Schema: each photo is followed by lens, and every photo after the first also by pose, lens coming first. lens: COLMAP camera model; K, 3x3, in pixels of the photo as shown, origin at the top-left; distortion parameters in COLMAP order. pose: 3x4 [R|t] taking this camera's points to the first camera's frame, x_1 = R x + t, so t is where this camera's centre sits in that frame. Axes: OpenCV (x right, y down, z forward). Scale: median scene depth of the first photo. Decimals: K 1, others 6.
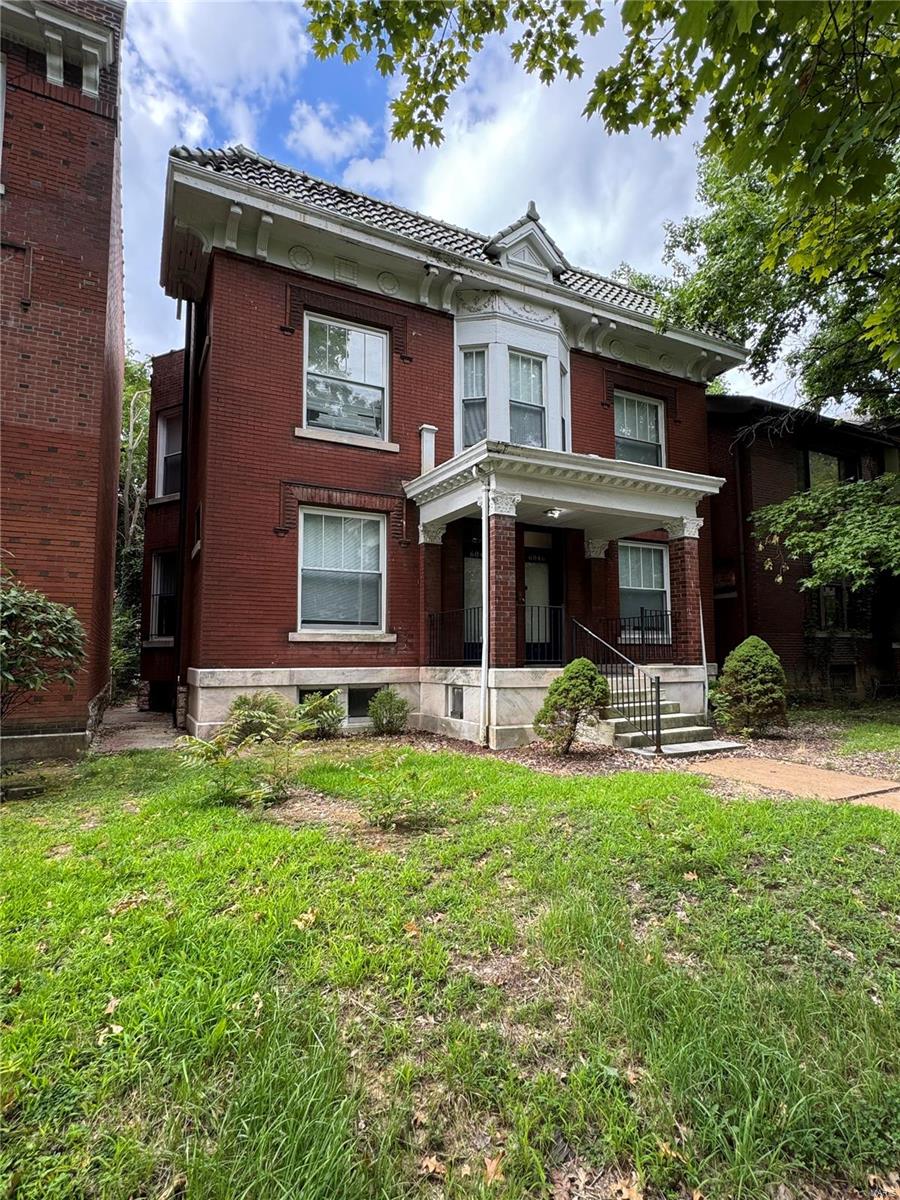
lens RADIAL K [[633.7, 0, 448.2], [0, 633.7, 599.3], [0, 0, 1]] dist [-0.000033, 0.000355]
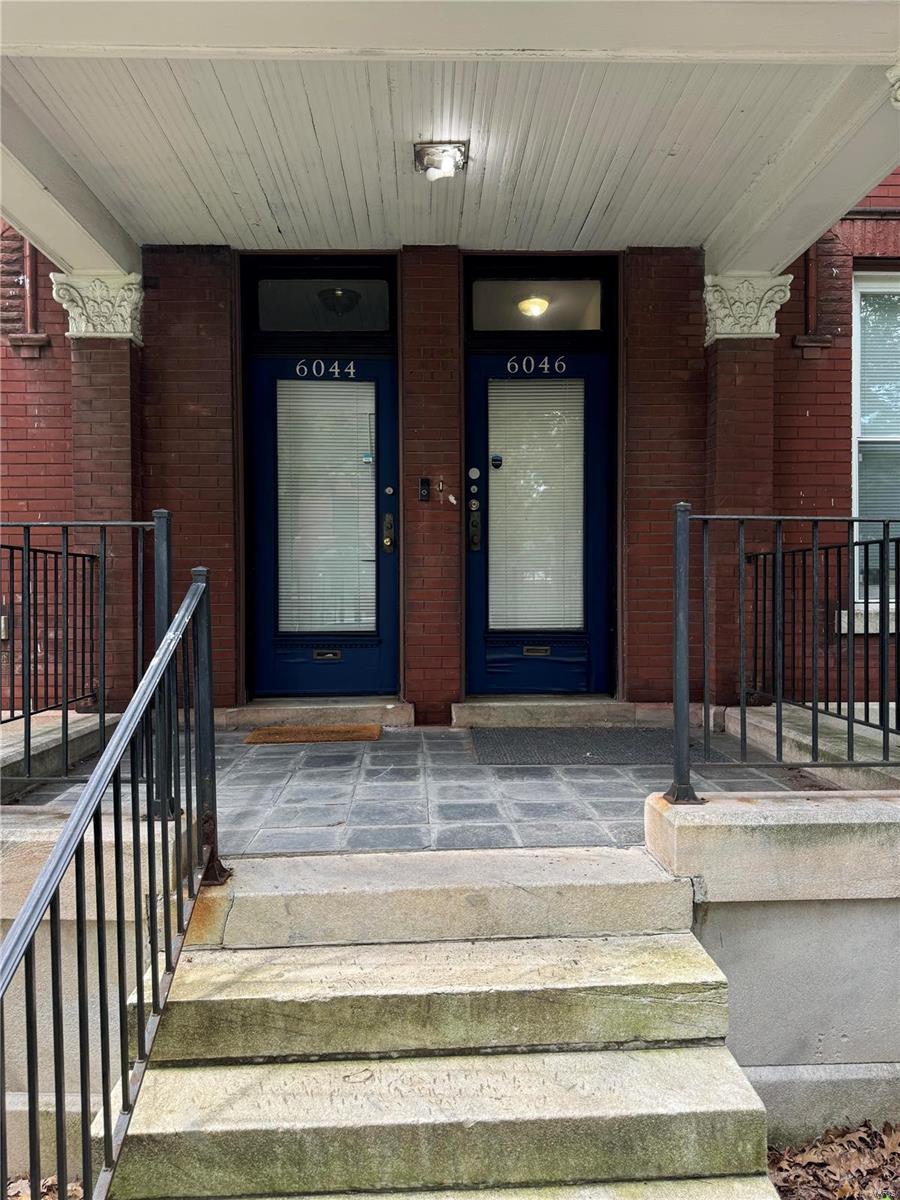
lens RADIAL K [[849.9, 0, 451.6], [0, 849.9, 597.8], [0, 0, 1]] dist [0.034767, -0.000397]
pose [[0.898271, 0.001419, -0.439440, 0.328193], [0.041971, 0.995146, 0.089008, 0.013359], [0.437433, -0.098397, 0.893851, 0.666273]]
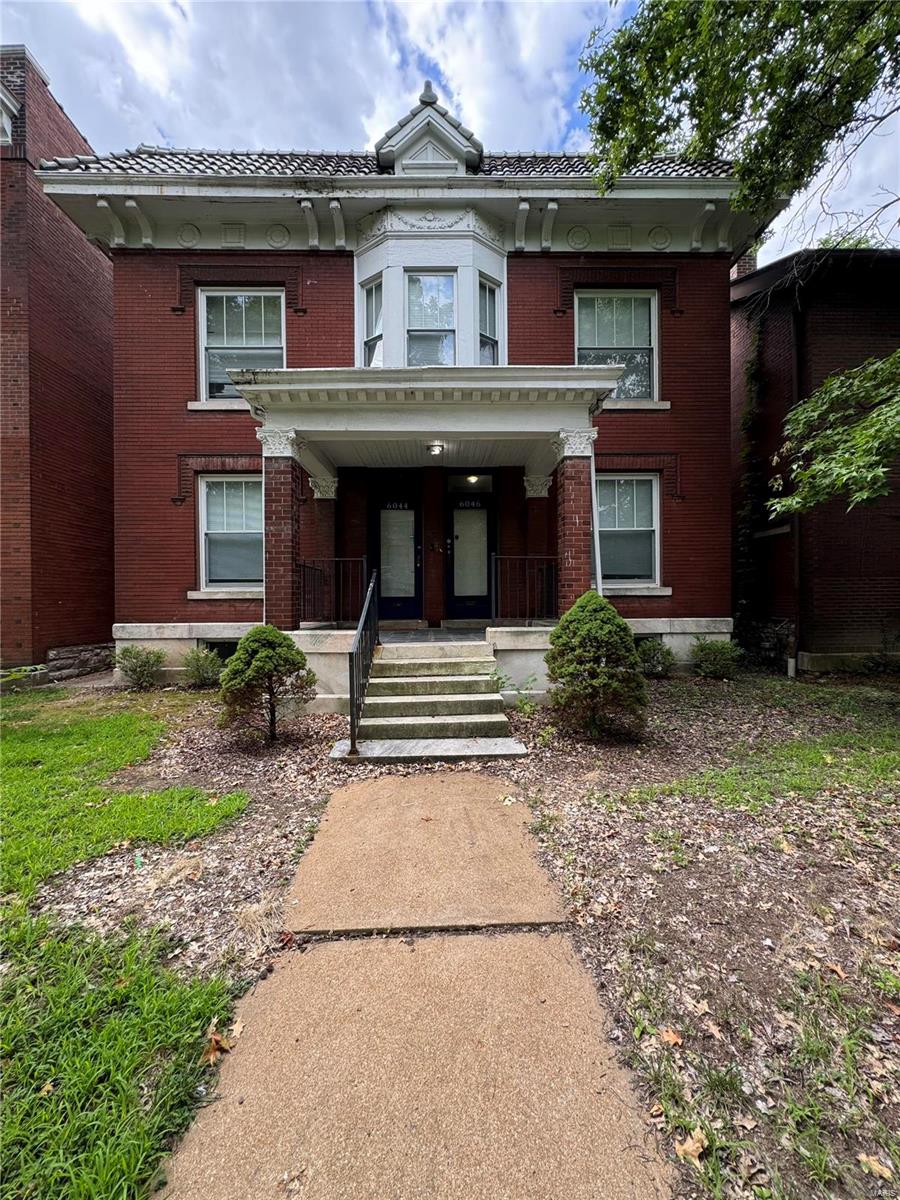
lens RADIAL K [[480.7, 0, 449.6], [0, 480.7, 599.7], [0, 0, 1]] dist [-0.000980, -0.000040]
pose [[0.895984, -0.002884, -0.444076, 0.479137], [0.045675, 0.995274, 0.085693, 0.013695], [0.441730, -0.097063, 0.891882, 0.397779]]
